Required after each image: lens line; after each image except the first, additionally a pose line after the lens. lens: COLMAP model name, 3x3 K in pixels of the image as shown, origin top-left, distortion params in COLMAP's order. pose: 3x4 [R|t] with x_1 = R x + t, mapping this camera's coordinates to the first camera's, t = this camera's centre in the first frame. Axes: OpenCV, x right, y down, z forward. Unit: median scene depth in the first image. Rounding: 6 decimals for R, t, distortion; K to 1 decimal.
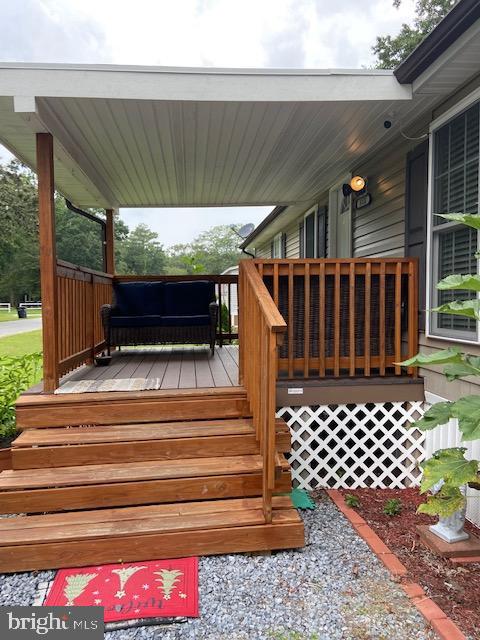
lens RADIAL K [[484.2, 0, 241.9], [0, 484.2, 317.8], [0, 0, 1]] dist [0.059341, -0.057742]
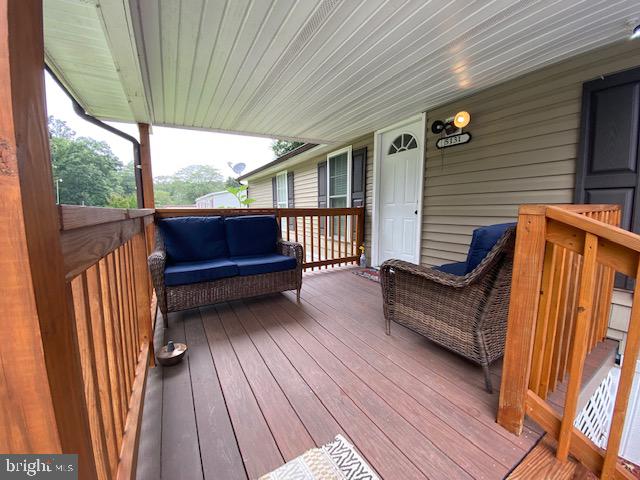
lens RADIAL K [[261.0, 0, 321.7], [0, 261.0, 243.9], [0, 0, 1]] dist [-0.003109, -0.010948]
pose [[0.914080, -0.047575, 0.402734, -0.297324], [0.012419, 0.995913, 0.089460, -0.103119], [-0.405345, -0.076773, 0.910935, 0.790887]]
